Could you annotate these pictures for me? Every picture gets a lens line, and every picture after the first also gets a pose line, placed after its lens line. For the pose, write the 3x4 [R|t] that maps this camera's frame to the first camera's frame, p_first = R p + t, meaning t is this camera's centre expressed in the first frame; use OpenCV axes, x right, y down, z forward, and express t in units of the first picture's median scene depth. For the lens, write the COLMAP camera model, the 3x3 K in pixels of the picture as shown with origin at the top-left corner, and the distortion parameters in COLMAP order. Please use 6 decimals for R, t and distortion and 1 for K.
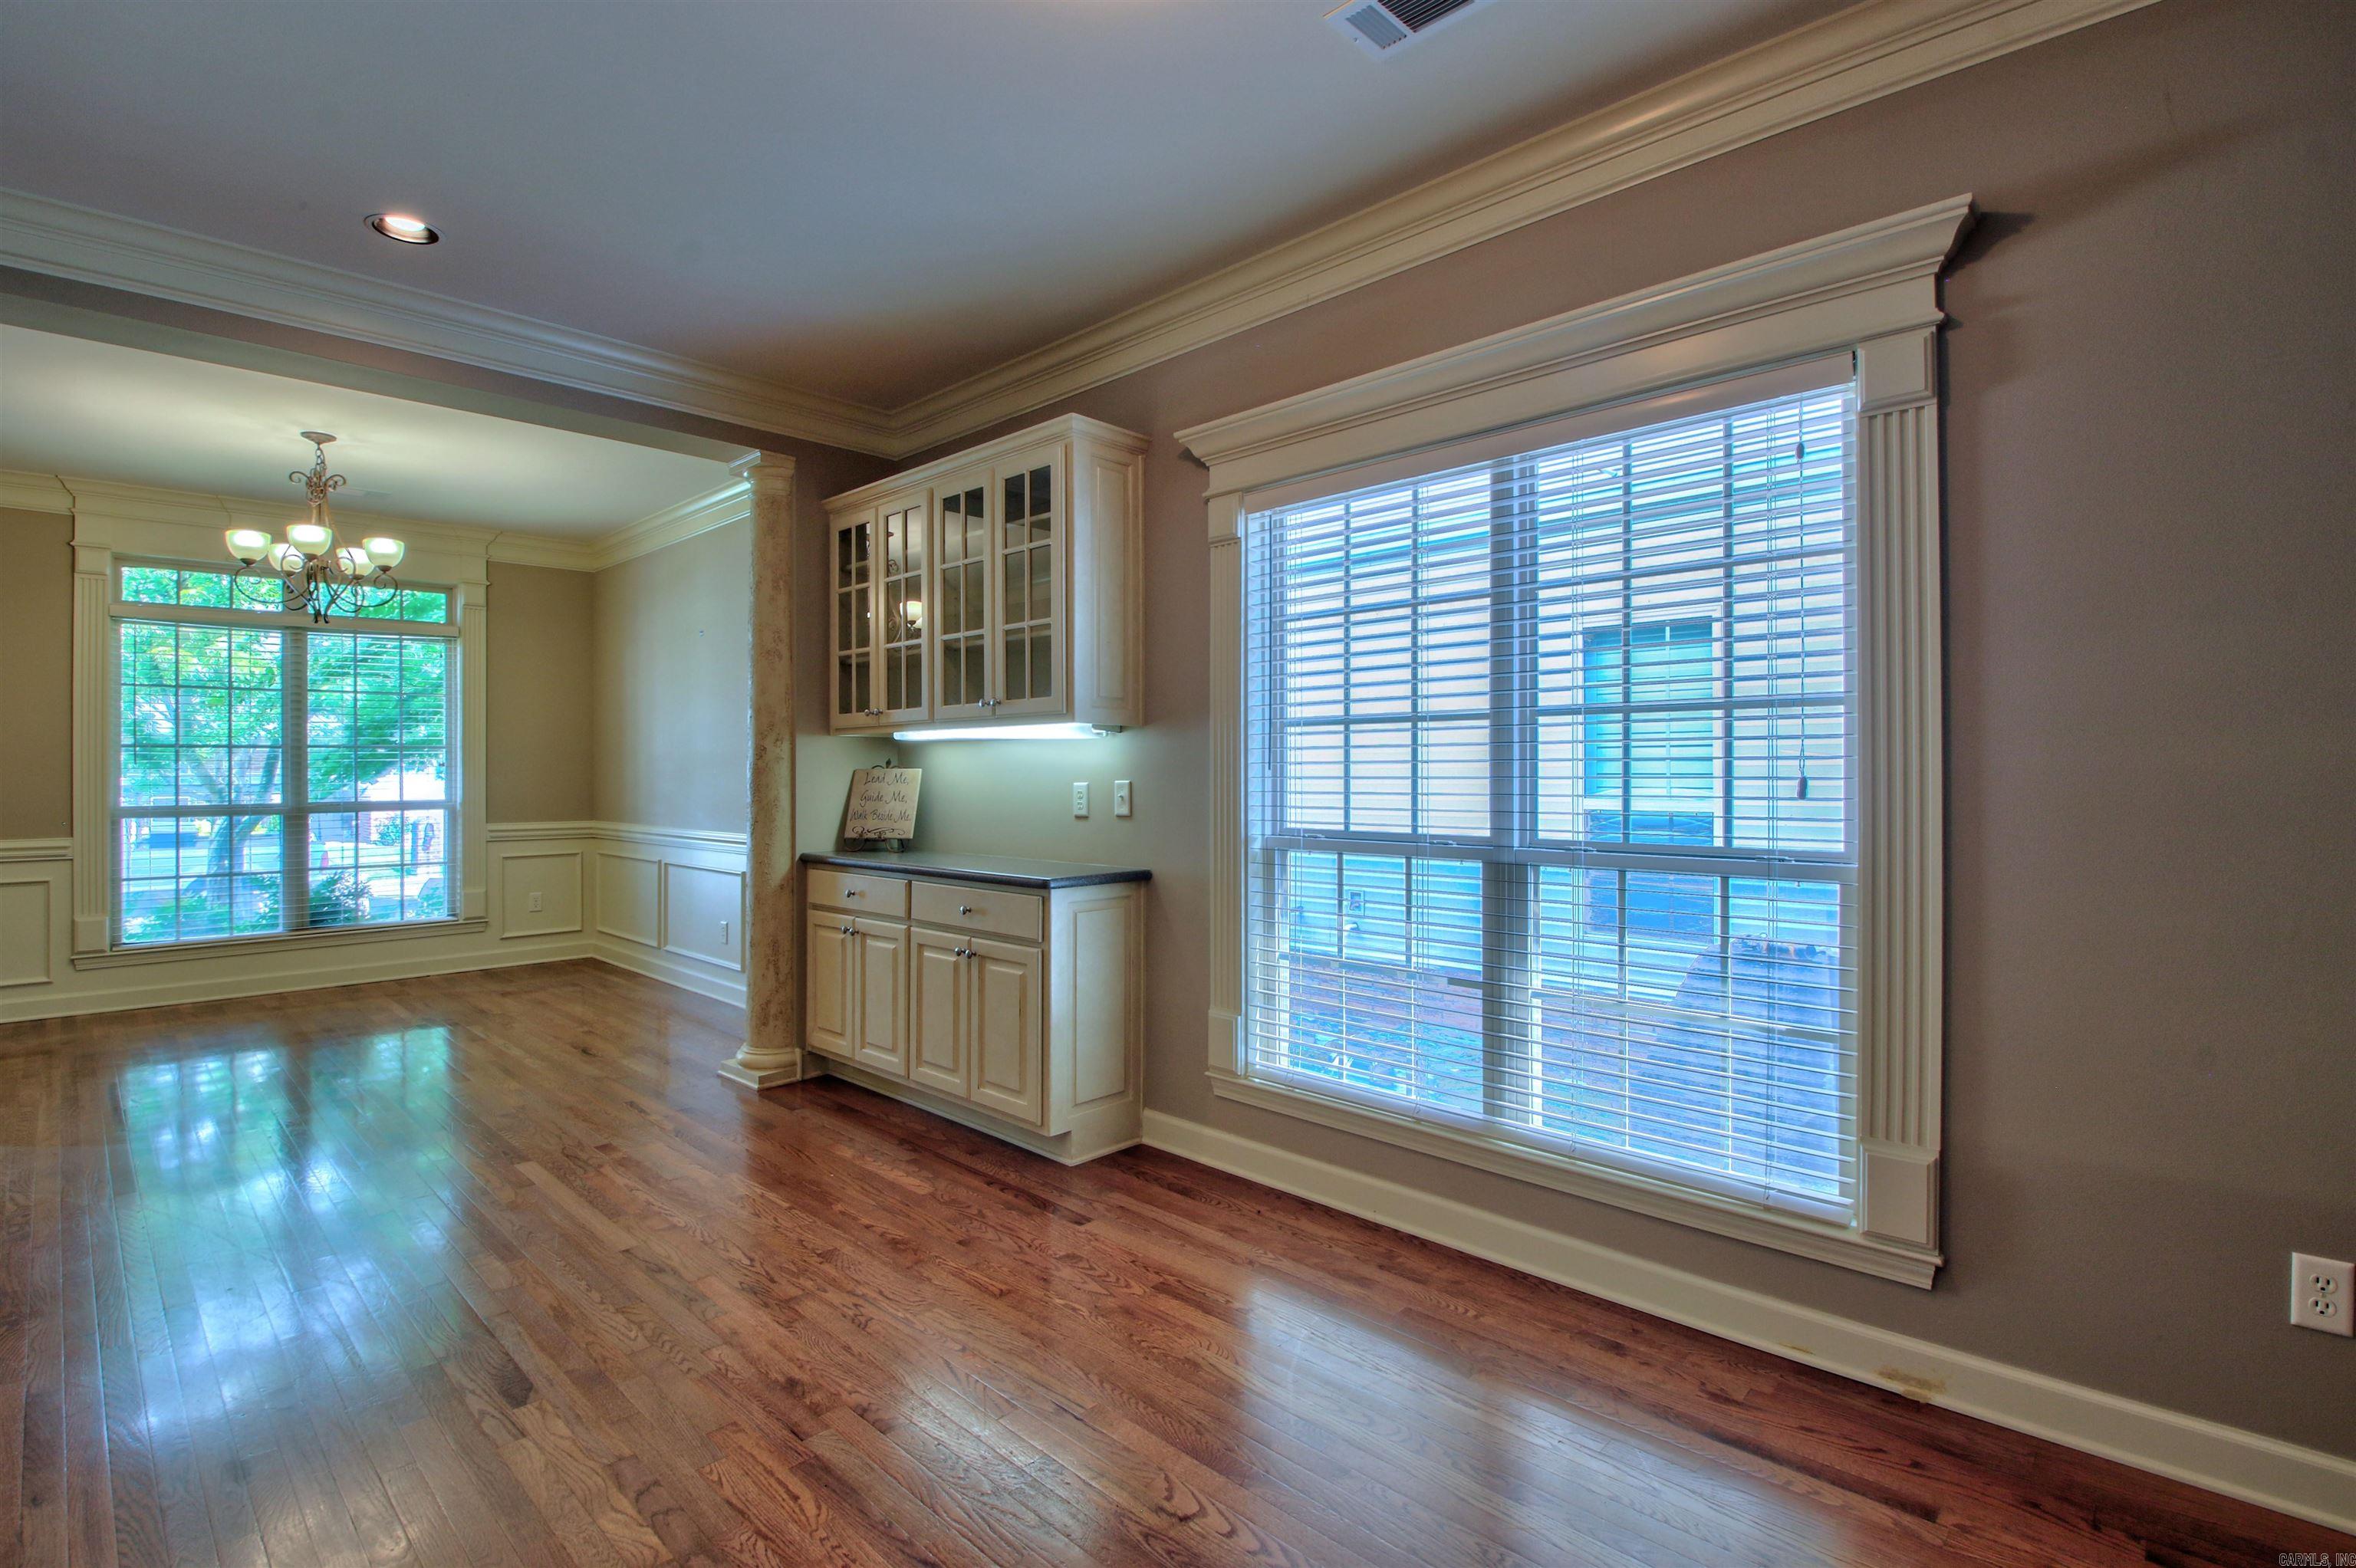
lens RADIAL K [[1090.0, 0, 1172.9], [0, 1090.0, 760.3], [0, 0, 1]] dist [0.004477, -0.018284]
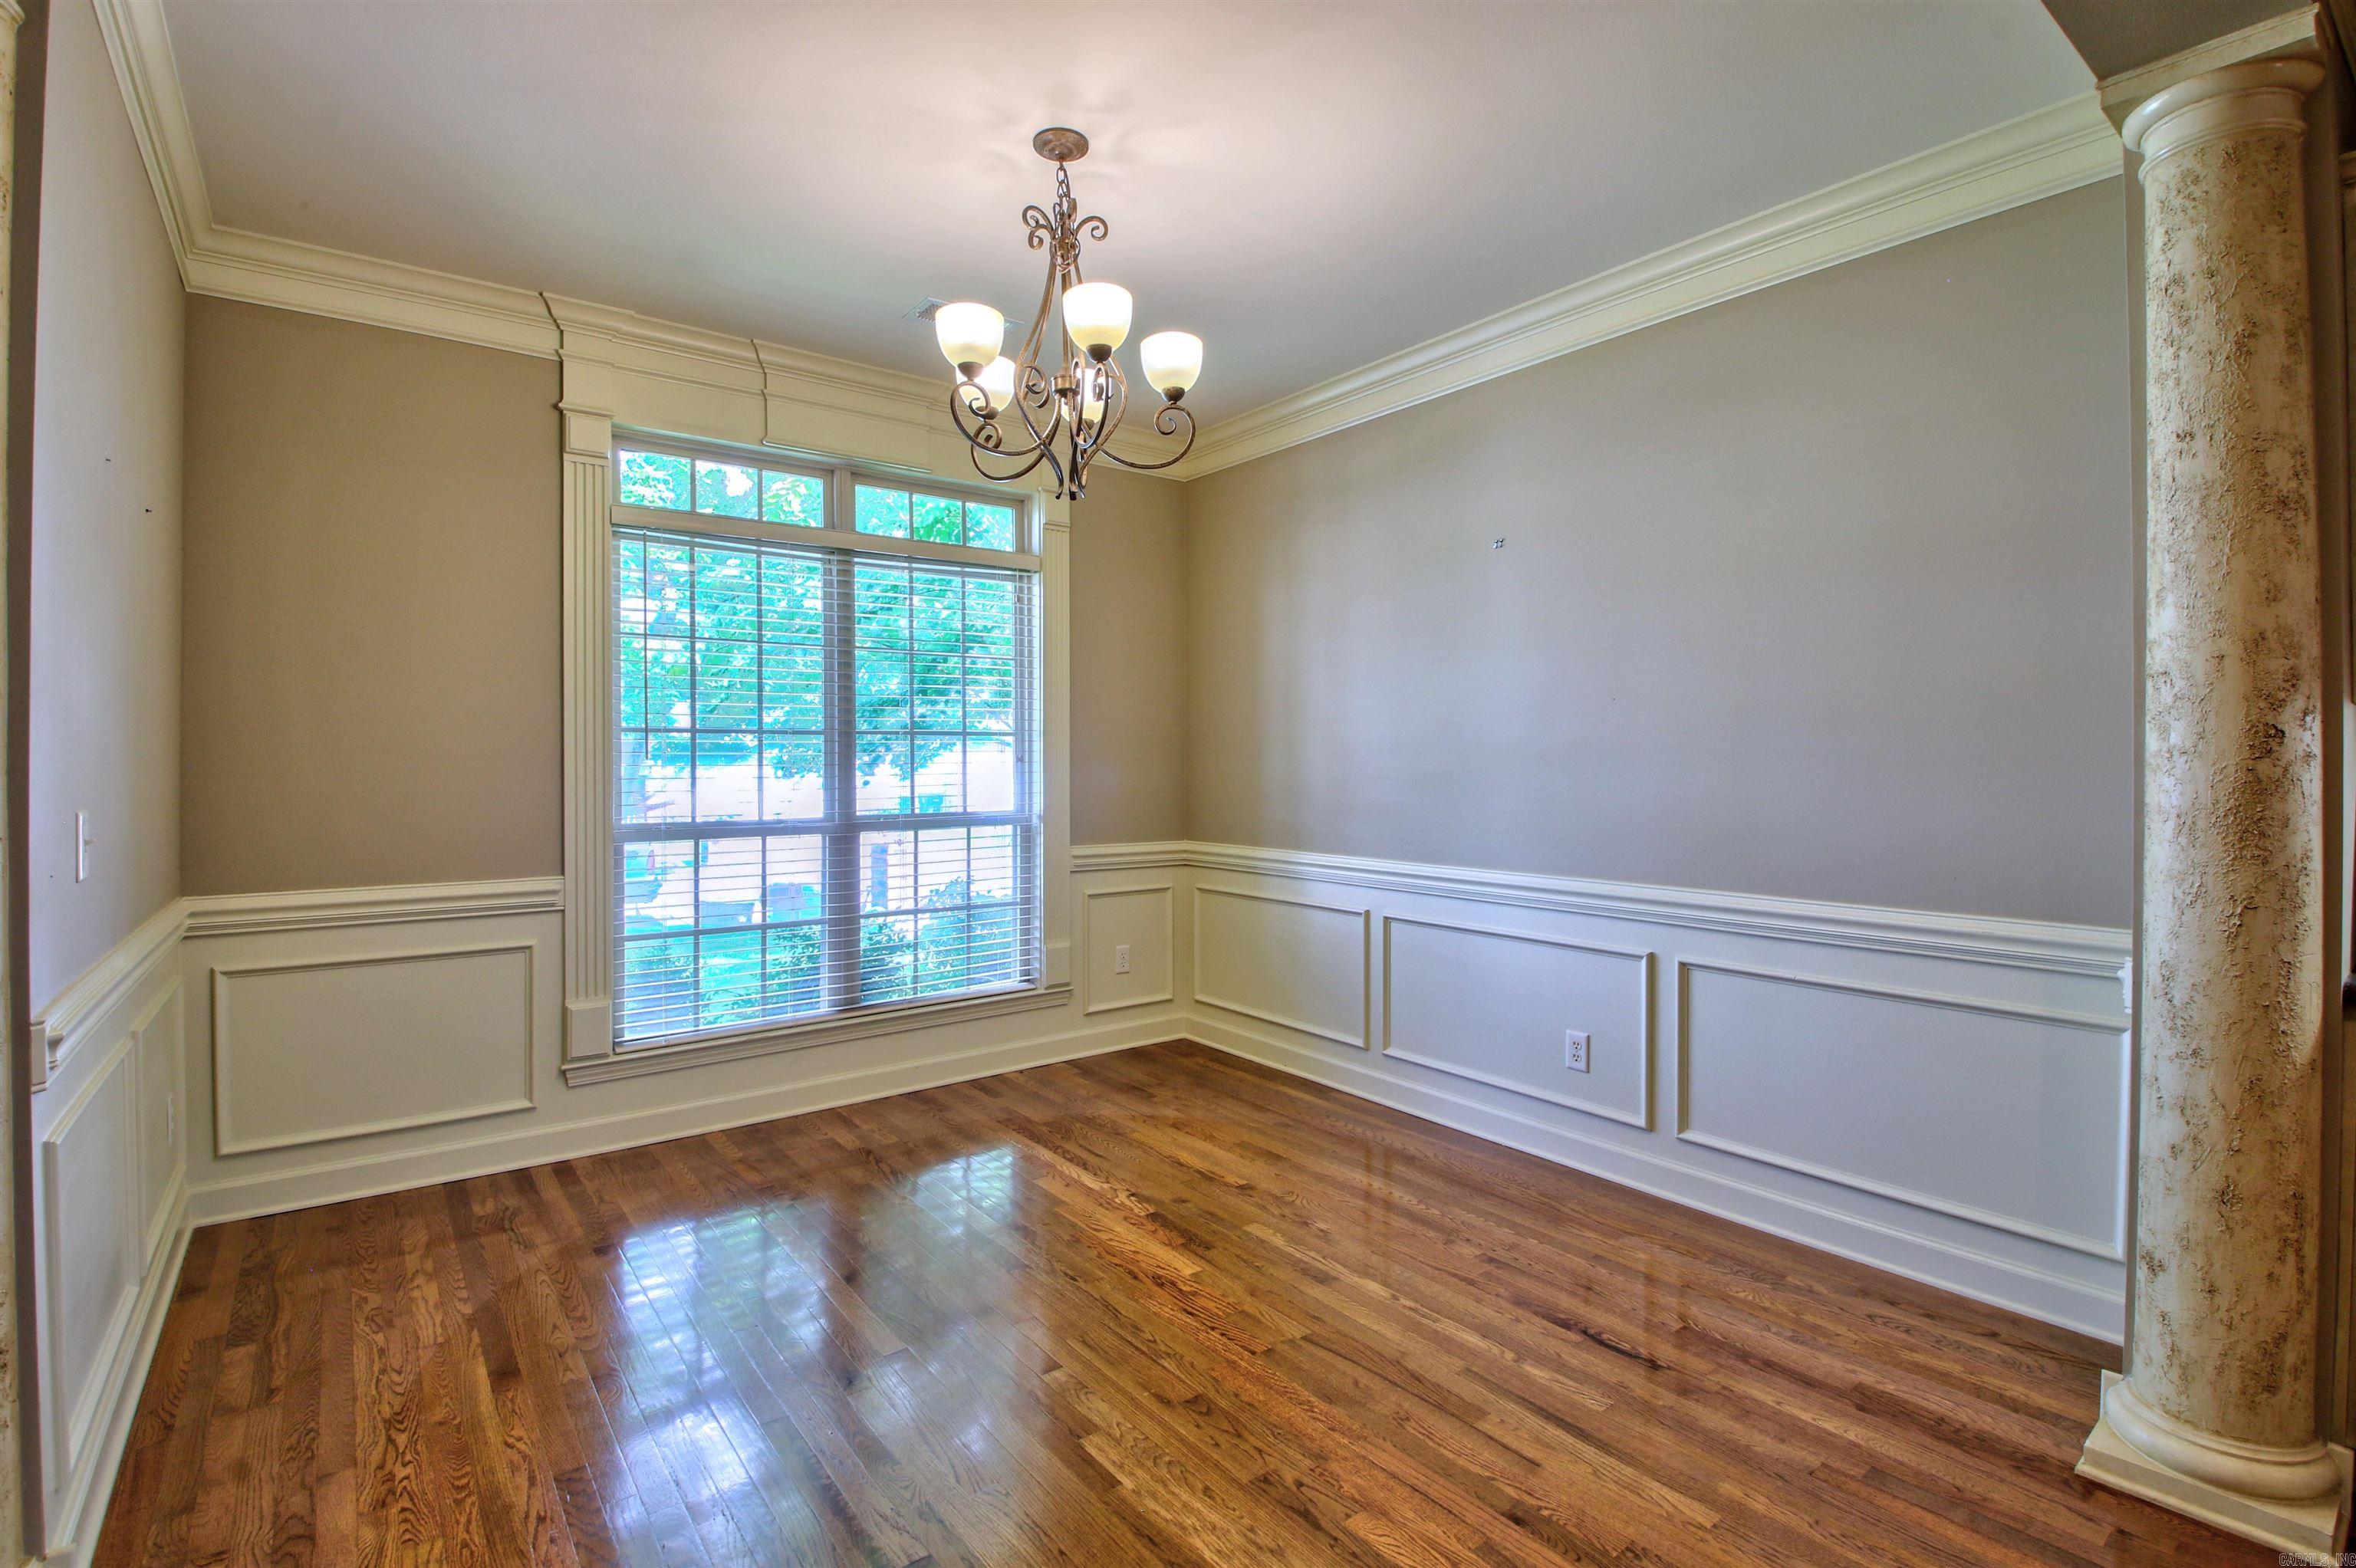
lens RADIAL K [[1090.0, 0, 1180.0], [0, 1090.0, 766.5], [0, 0, 1]] dist [0.004477, -0.018284]
pose [[0.988849, 0.003668, -0.148875, -0.887900], [-0.001364, 0.999878, 0.015578, -0.004601], [0.148914, -0.015202, 0.988733, 0.652839]]
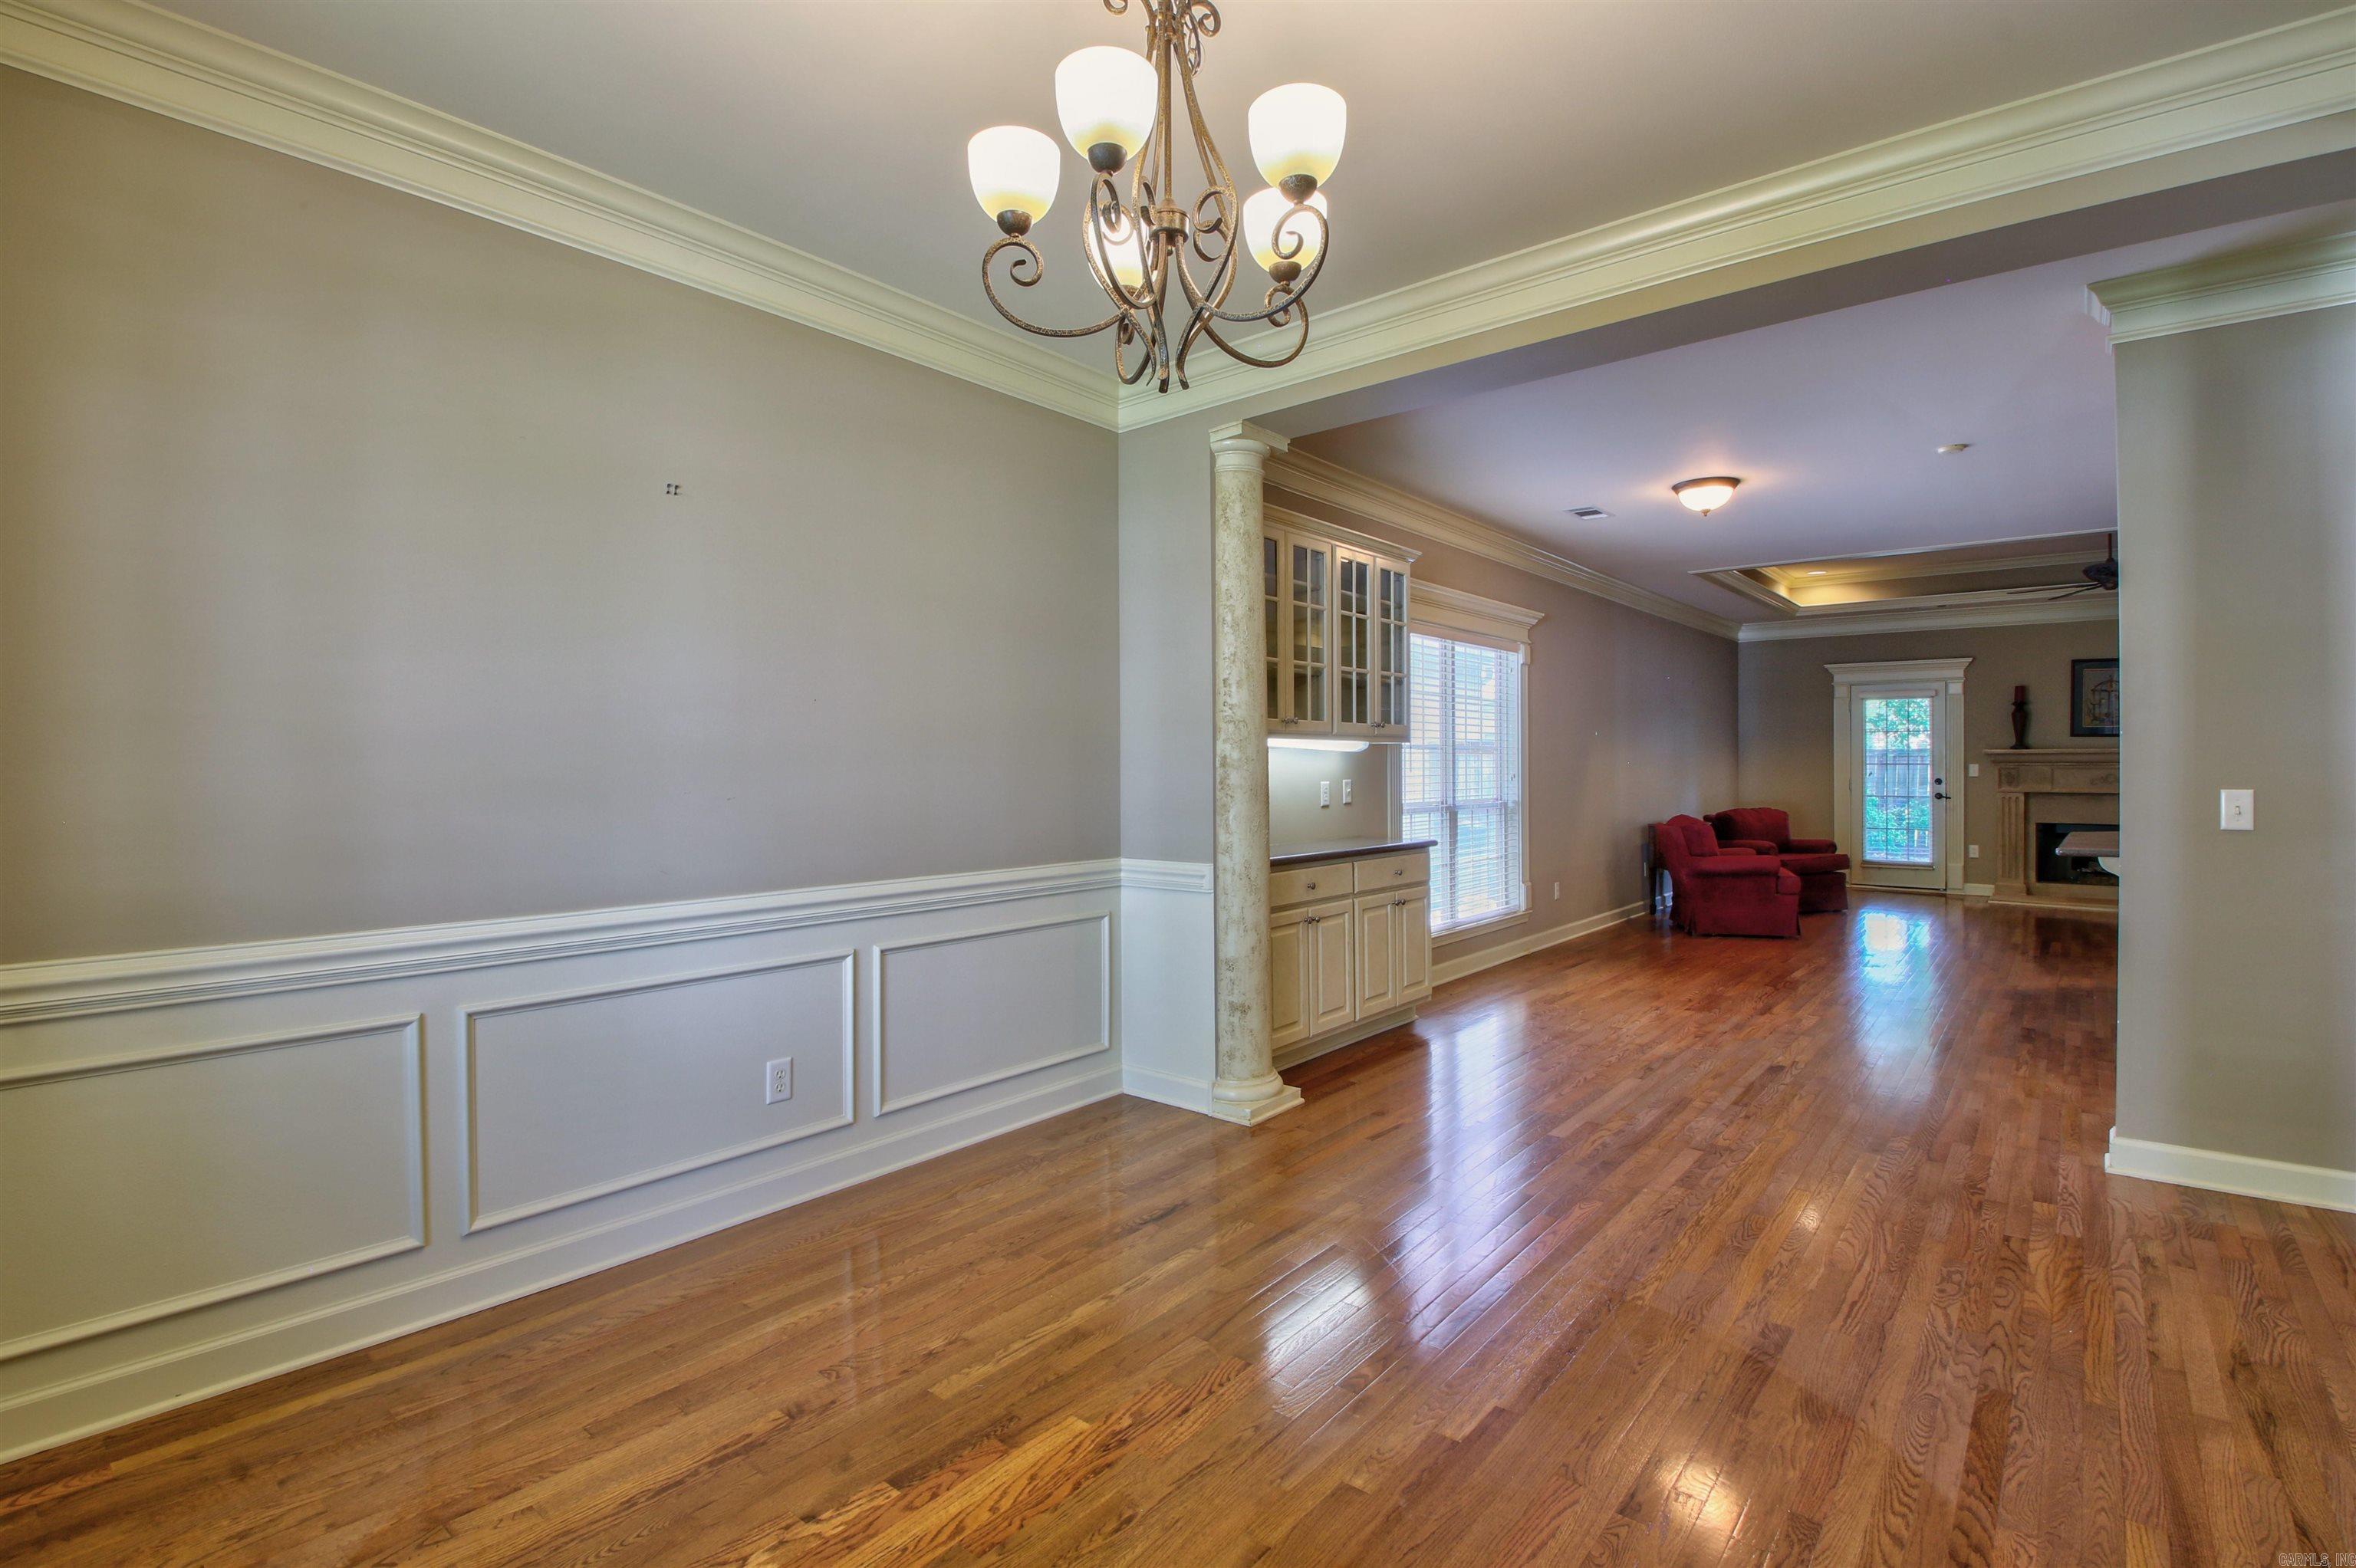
lens RADIAL K [[1090.0, 0, 1170.5], [0, 1090.0, 768.5], [0, 0, 1]] dist [0.004477, -0.018284]
pose [[-0.071005, 0.000510, 0.997476, -1.586647], [-0.007707, 0.999970, -0.001060, 0.006985], [-0.997446, -0.007763, -0.070999, 1.402808]]
